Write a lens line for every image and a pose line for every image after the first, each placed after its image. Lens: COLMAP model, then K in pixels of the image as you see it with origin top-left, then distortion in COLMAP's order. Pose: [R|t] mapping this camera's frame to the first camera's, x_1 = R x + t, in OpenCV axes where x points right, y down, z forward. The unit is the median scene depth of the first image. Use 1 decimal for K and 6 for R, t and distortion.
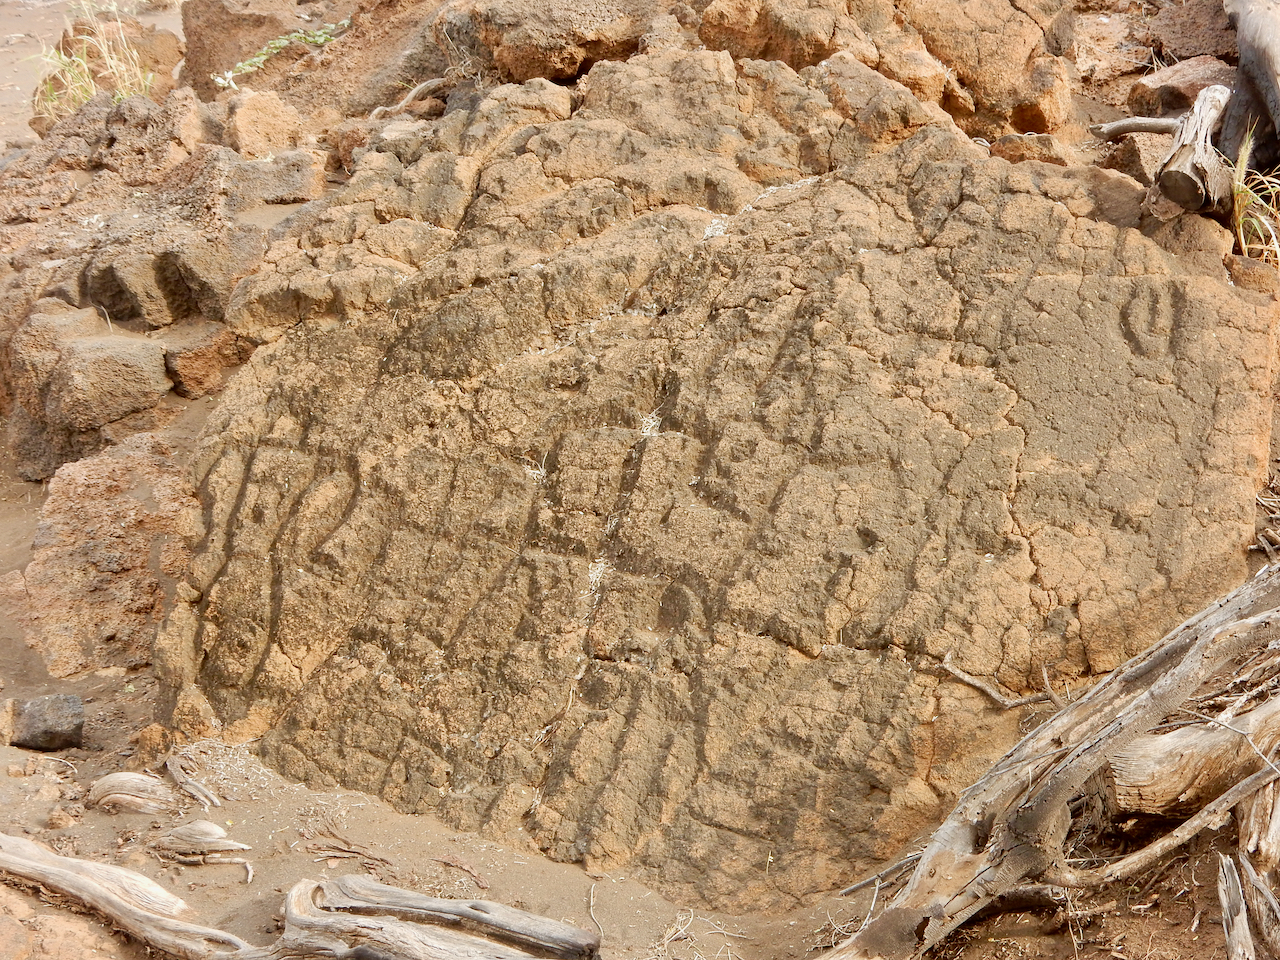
lens RADIAL K [[2654.5, 0, 639.7], [0, 2654.5, 479.5], [0, 0, 1]] dist [-0.013498, 0.000000]
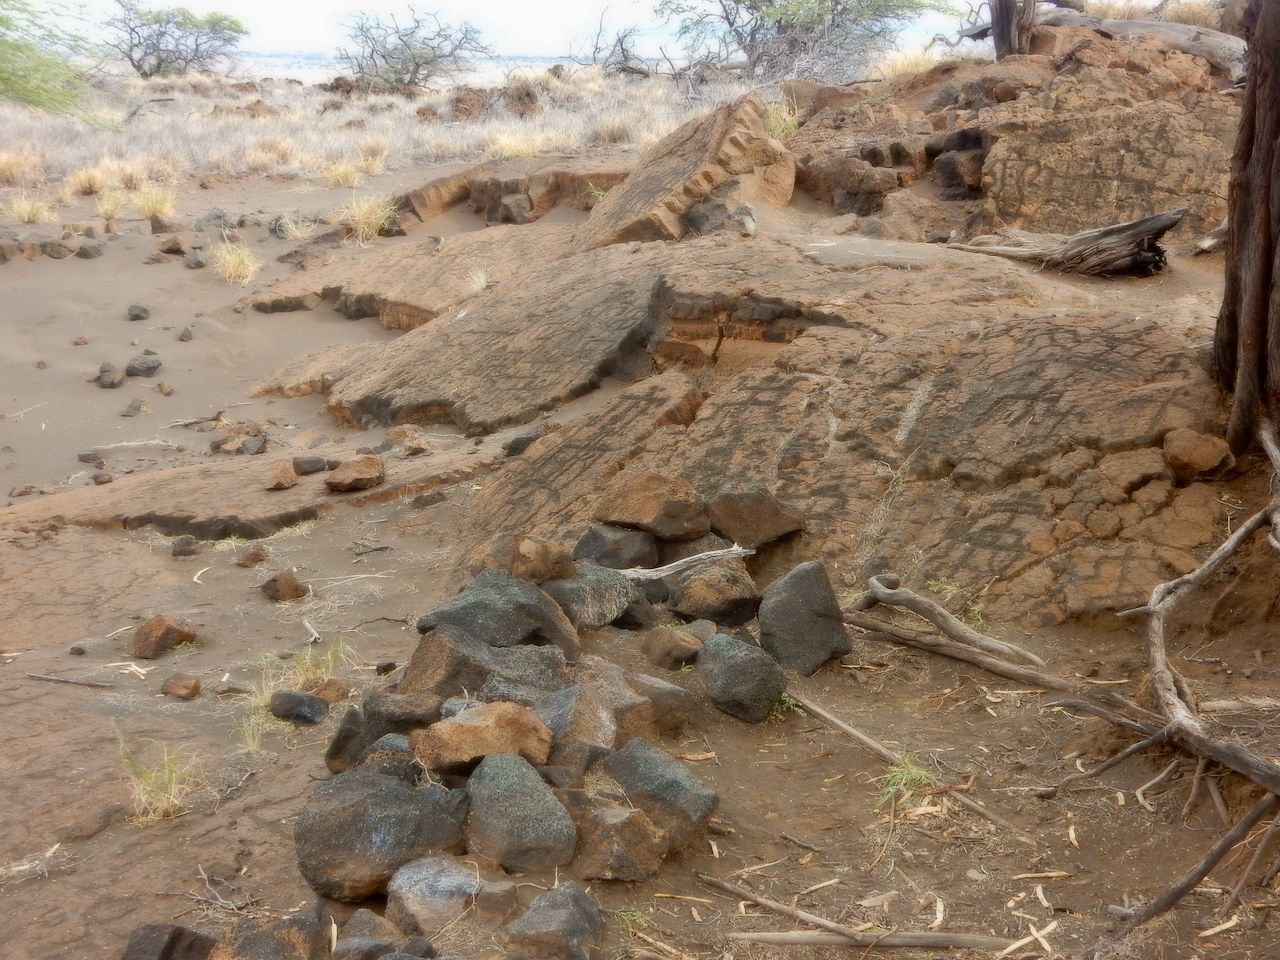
lens RADIAL K [[1849.7, 0, 649.1], [0, 1849.7, 476.0], [0, 0, 1]] dist [0.000599, 0.000000]
pose [[0.995627, 0.049123, 0.079464, -0.869393], [-0.043464, 0.996497, -0.071443, 0.669131], [-0.082695, 0.067677, 0.994274, -1.598889]]
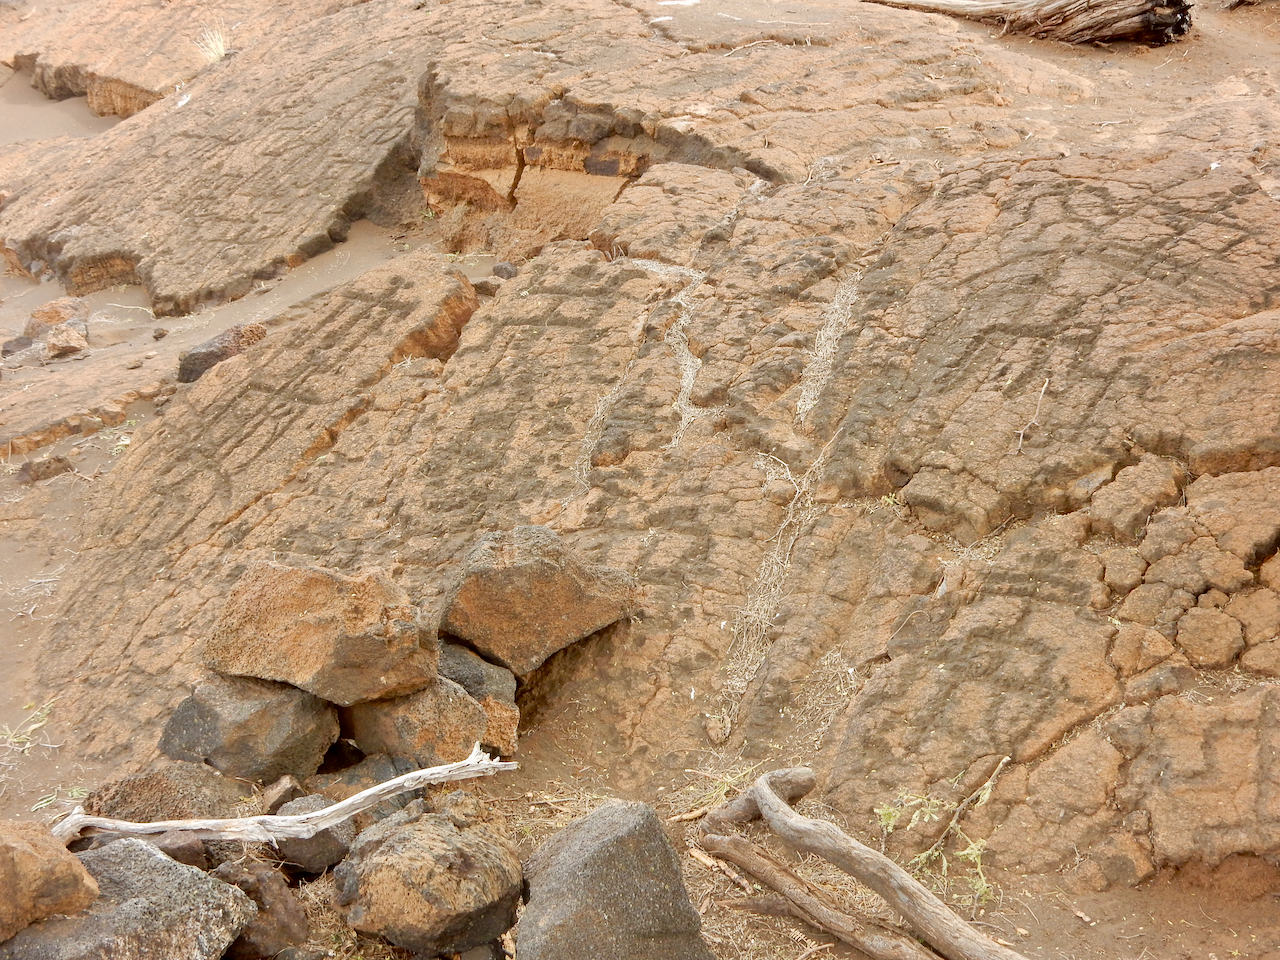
lens RADIAL K [[1849.7, 0, 666.4], [0, 1849.7, 490.8], [0, 0, 1]] dist [0.000599, 0.000000]
pose [[0.988876, -0.006029, 0.148623, -0.709576], [-0.007872, 0.995657, 0.092768, 0.445623], [-0.148537, -0.092906, 0.984533, -0.814516]]
